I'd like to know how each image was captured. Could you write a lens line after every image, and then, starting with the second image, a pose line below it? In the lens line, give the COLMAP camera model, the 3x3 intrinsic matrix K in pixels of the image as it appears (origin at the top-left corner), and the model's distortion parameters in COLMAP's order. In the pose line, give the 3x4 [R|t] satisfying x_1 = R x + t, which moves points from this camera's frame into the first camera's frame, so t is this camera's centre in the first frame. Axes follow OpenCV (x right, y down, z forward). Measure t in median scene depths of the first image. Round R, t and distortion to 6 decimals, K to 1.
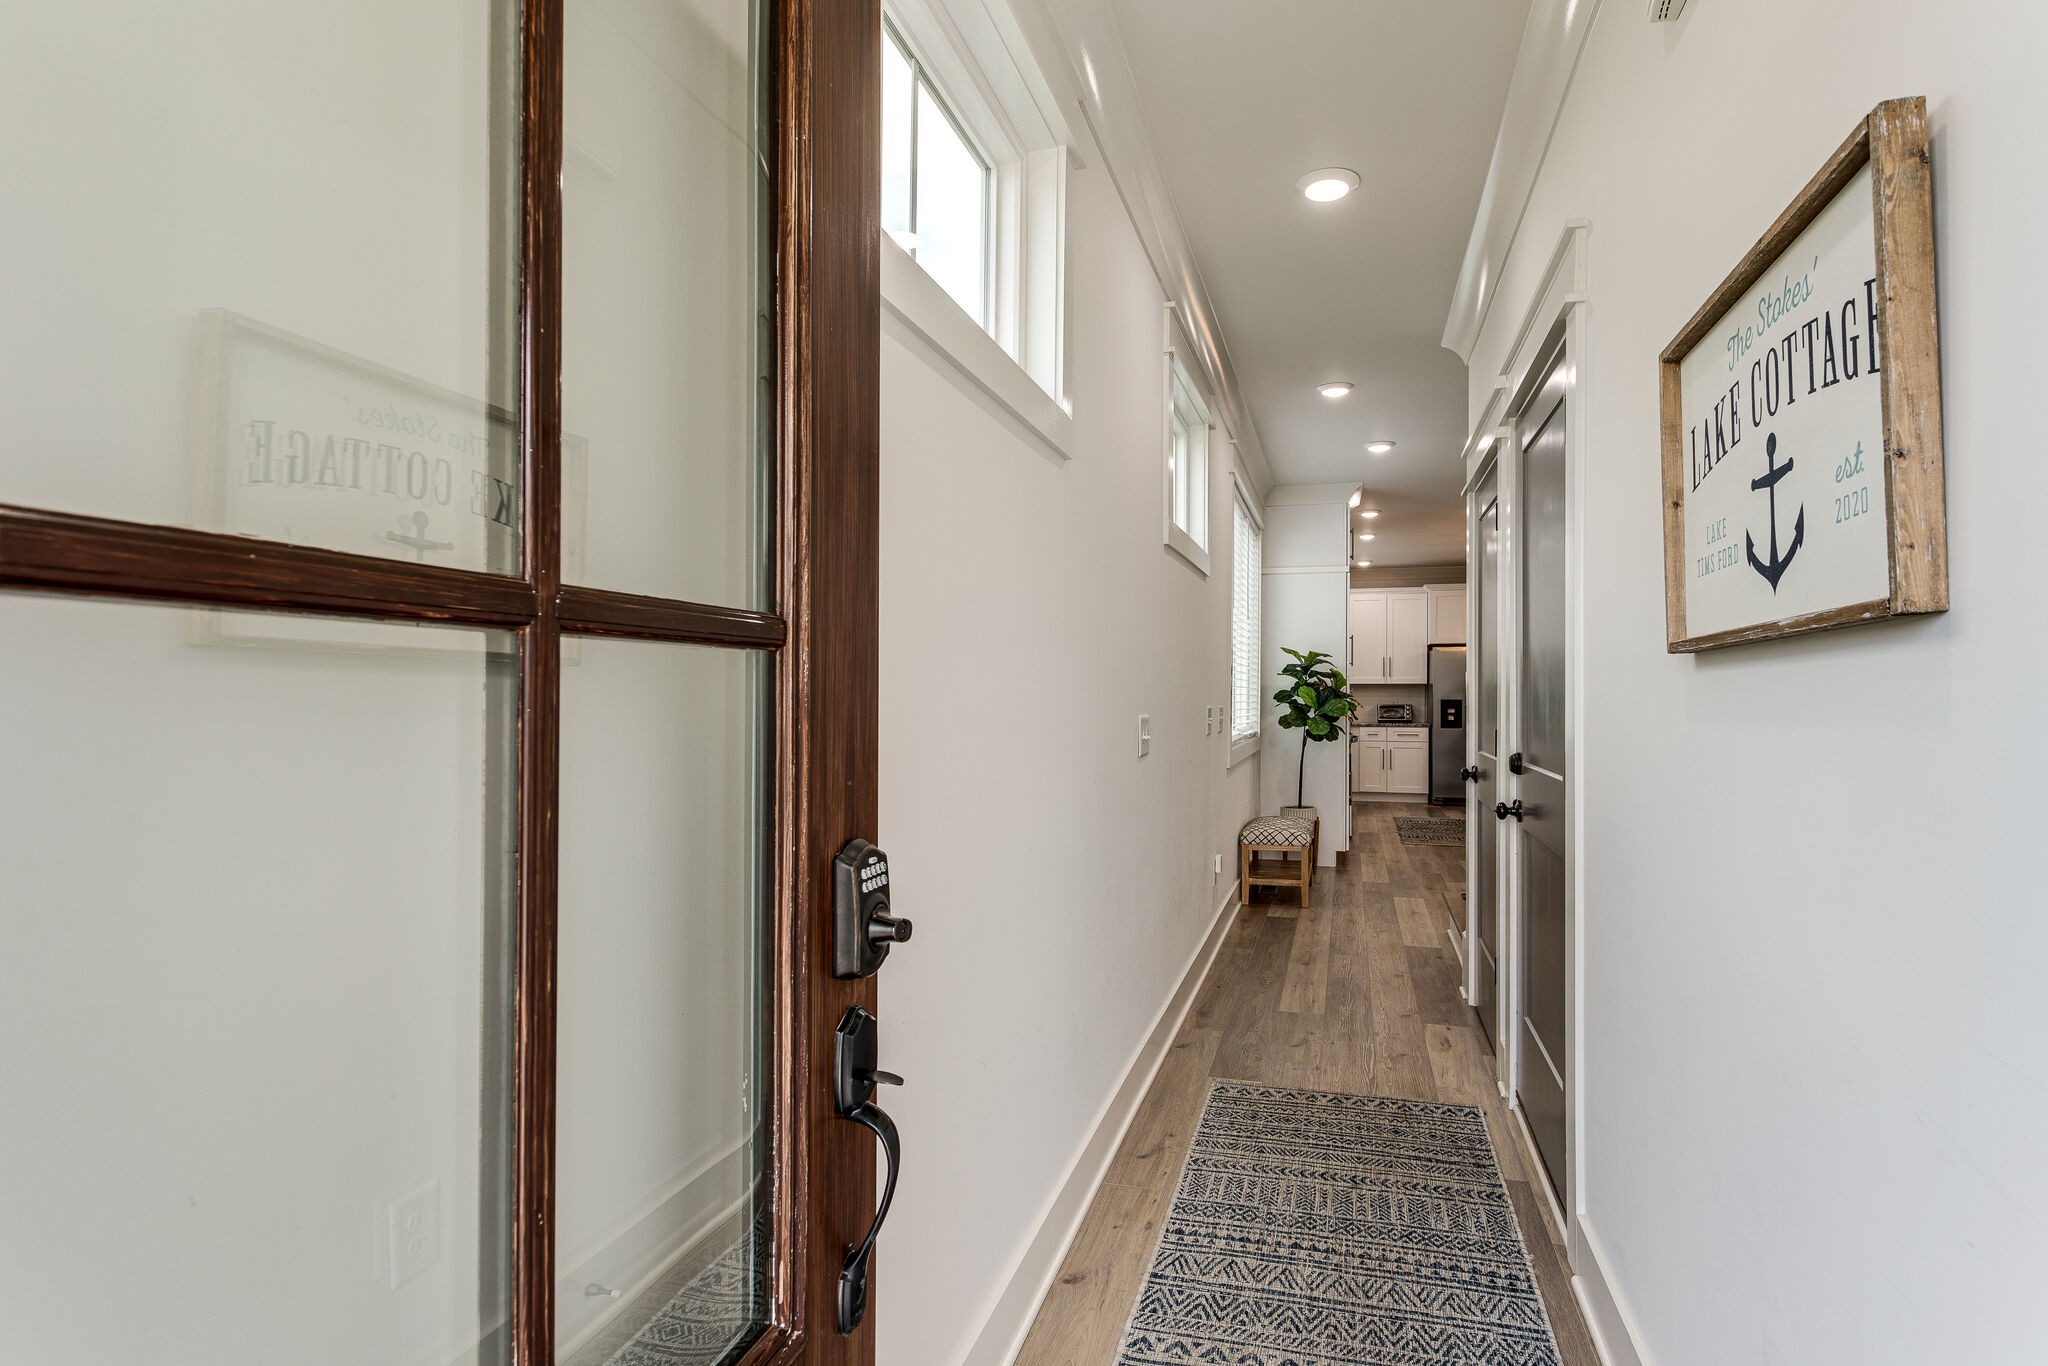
lens RADIAL K [[1010.3, 0, 1039.5], [0, 1010.3, 680.4], [0, 0, 1]] dist [-0.001536, 0.001286]
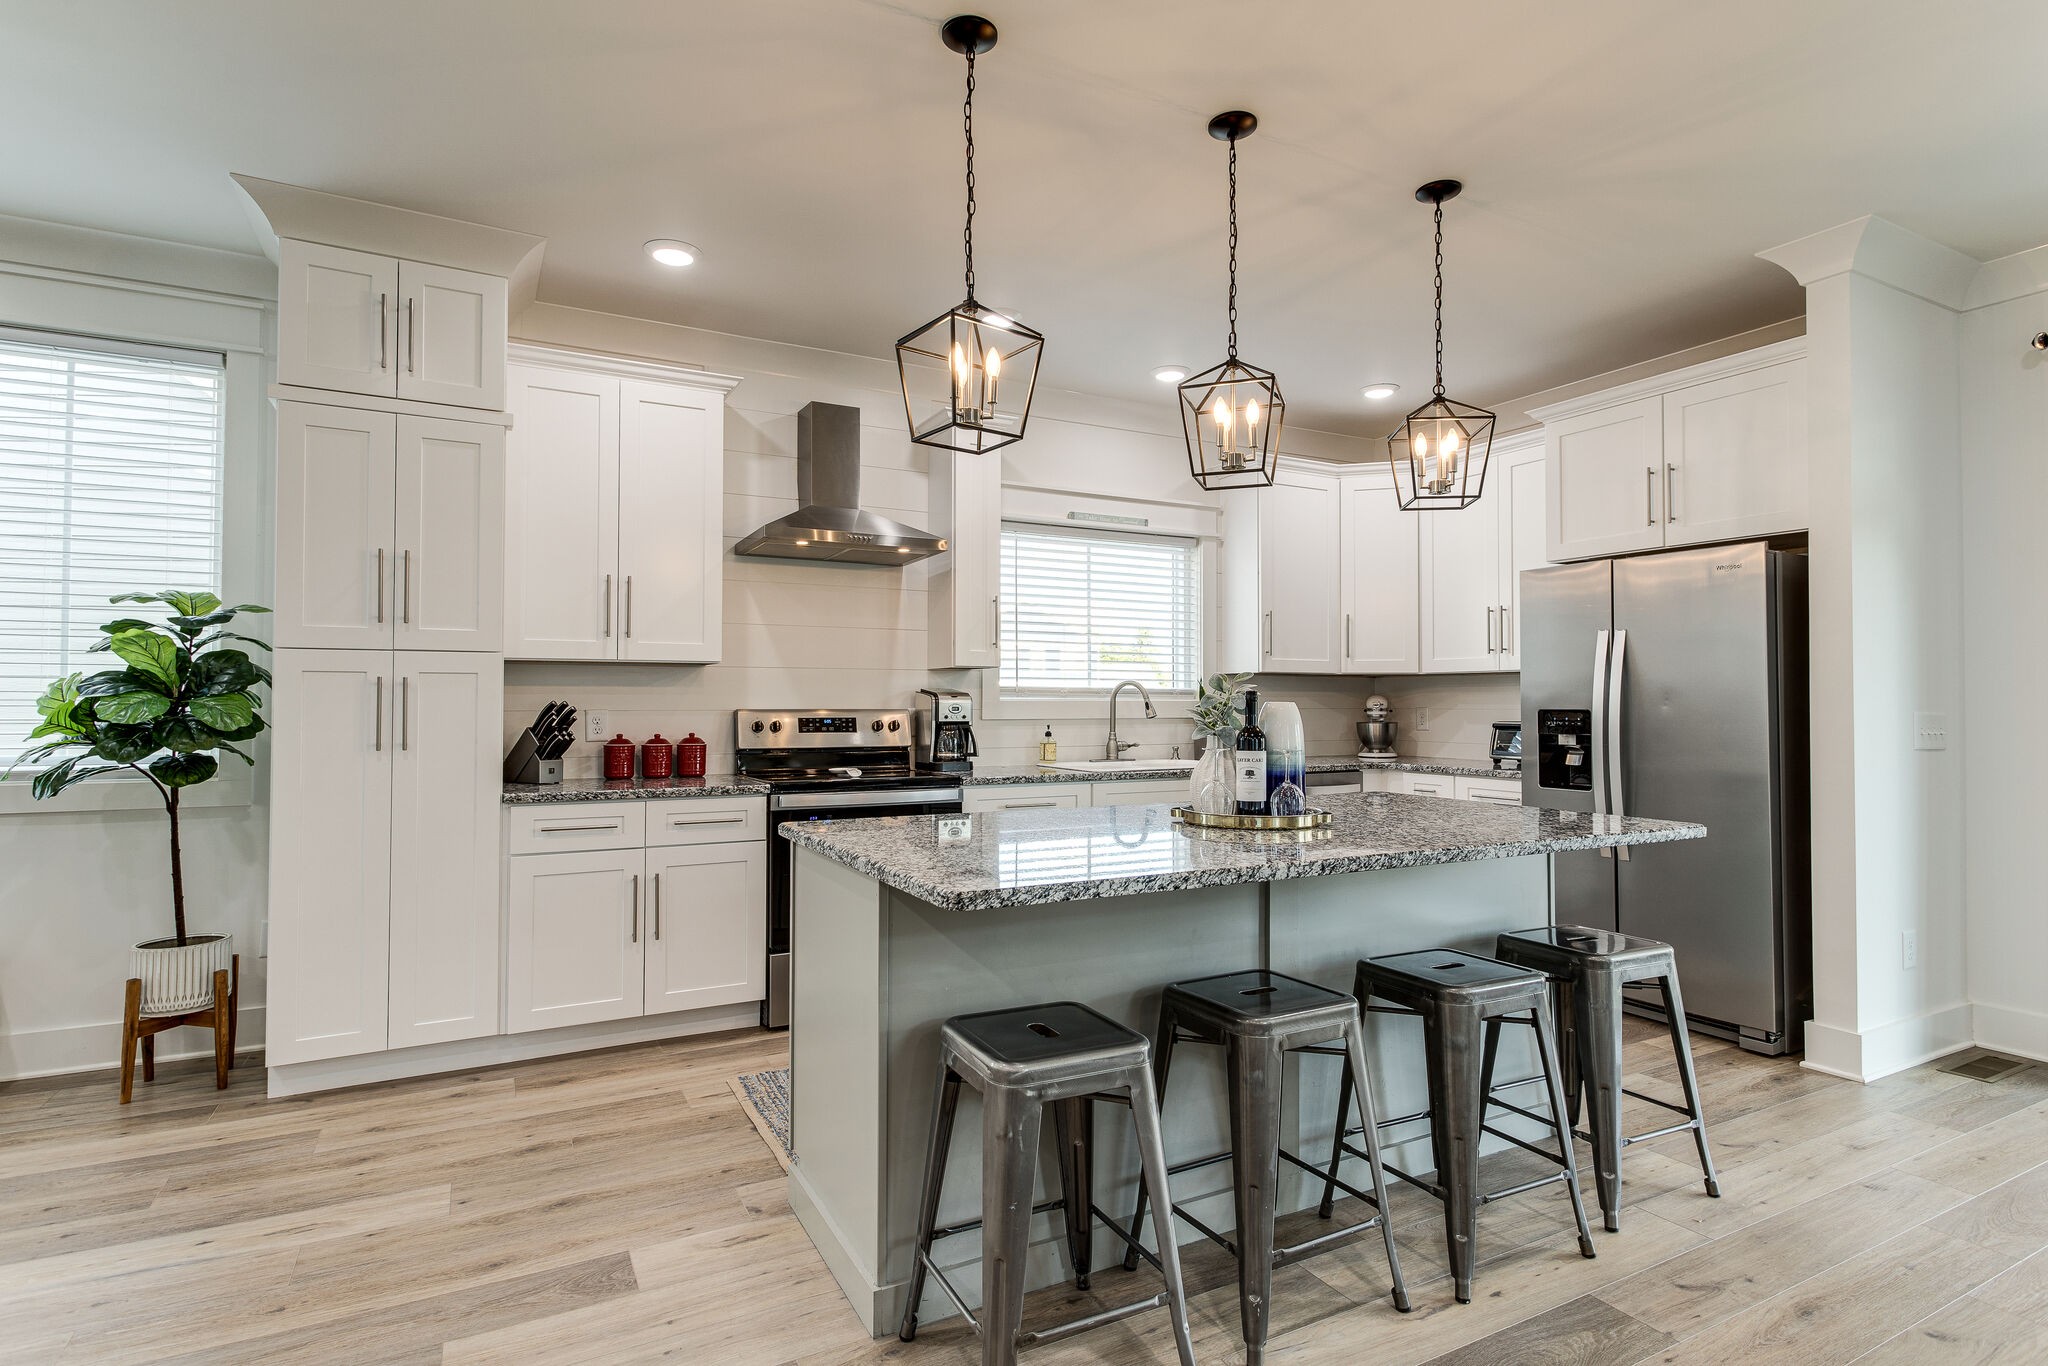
lens RADIAL K [[1010.3, 0, 1025.3], [0, 1010.3, 683.9], [0, 0, 1]] dist [-0.001536, 0.001286]
pose [[0.711501, -0.017059, -0.702478, 0.509406], [0.014752, 0.999848, -0.009339, 0.010071], [0.702530, -0.003718, 0.711645, 0.588151]]
